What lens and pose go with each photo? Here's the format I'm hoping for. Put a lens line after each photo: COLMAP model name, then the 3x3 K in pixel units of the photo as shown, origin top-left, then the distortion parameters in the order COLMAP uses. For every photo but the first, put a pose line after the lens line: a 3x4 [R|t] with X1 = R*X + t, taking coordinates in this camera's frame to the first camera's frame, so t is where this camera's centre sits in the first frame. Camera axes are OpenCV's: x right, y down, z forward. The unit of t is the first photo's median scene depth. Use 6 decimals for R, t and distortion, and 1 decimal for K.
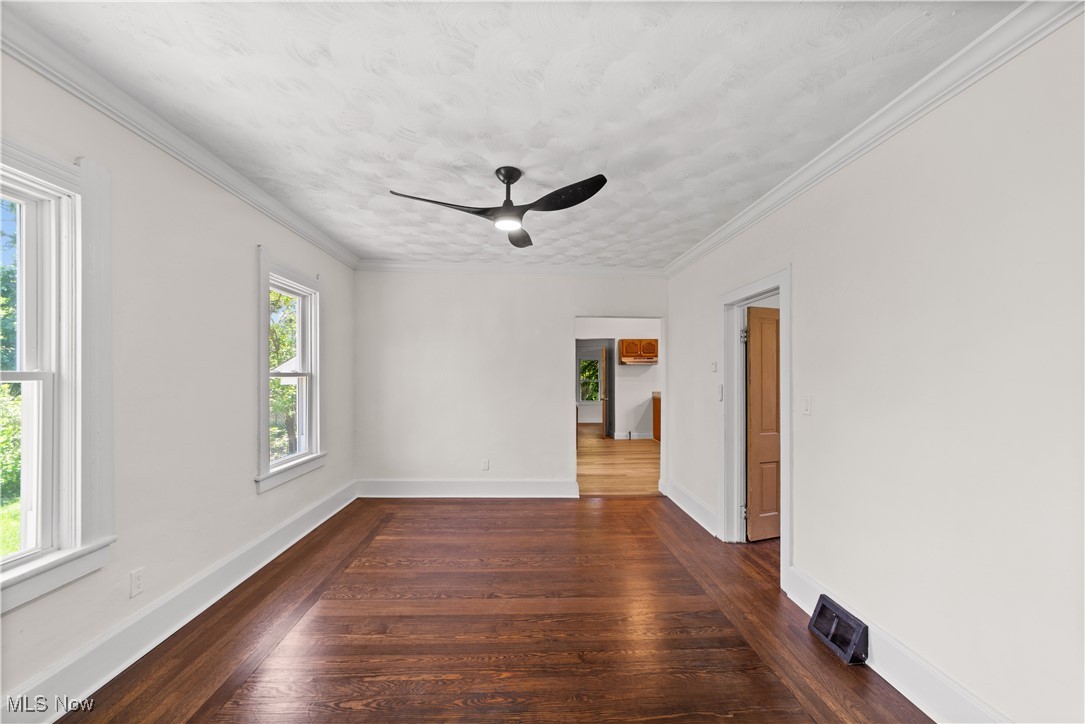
lens RADIAL K [[419.5, 0, 545.4], [0, 419.5, 377.8], [0, 0, 1]] dist [0.001138, 0.000216]
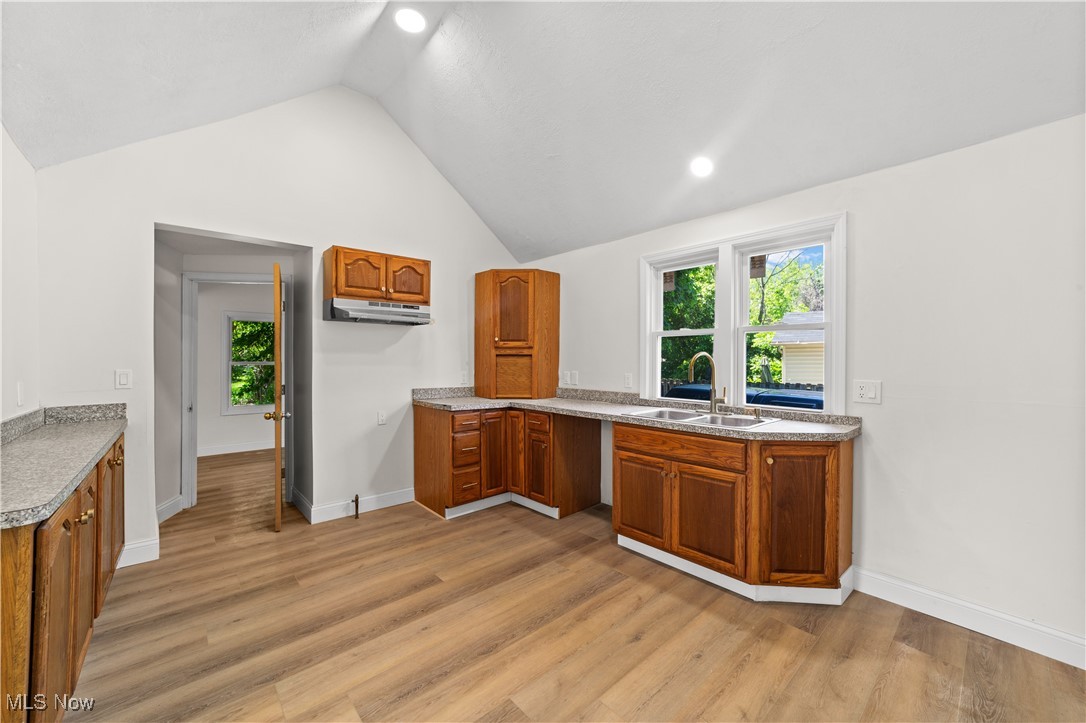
lens RADIAL K [[414.7, 0, 539.1], [0, 414.7, 364.7], [0, 0, 1]] dist [-0.012999, 0.007026]
pose [[0.785671, -0.002685, 0.618639, 0.237302], [-0.004132, 0.999946, 0.009587, 0.010058], [-0.618631, -0.010089, 0.785617, 1.434872]]
